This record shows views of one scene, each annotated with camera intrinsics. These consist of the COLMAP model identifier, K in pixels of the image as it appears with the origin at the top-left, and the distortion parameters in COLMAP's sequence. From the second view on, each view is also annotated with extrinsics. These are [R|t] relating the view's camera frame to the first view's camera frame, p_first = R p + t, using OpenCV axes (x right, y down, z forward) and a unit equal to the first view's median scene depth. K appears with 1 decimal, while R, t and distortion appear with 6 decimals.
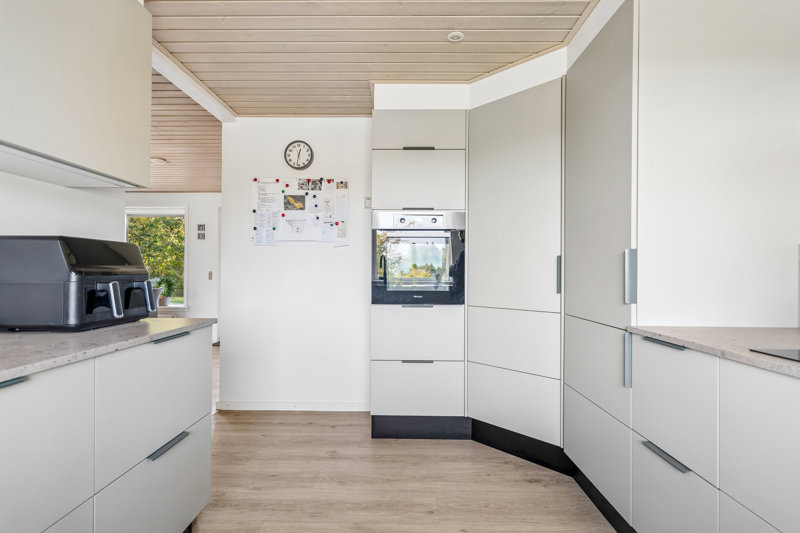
lens RADIAL K [[410.0, 0, 403.9], [0, 410.0, 268.7], [0, 0, 1]] dist [-0.000188, 0.000133]
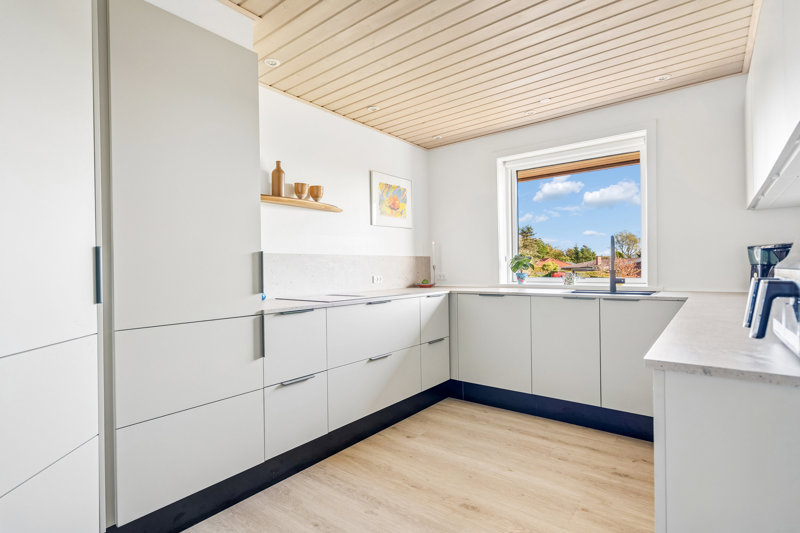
lens RADIAL K [[393.5, 0, 400.0], [0, 393.5, 266.5], [0, 0, 1]] dist [0.001027, -0.000009]
pose [[-0.791950, 0.006547, 0.610550, -0.398793], [0.006636, 0.999976, -0.002115, 0.005874], [-0.610549, 0.002377, -0.791975, 1.205414]]
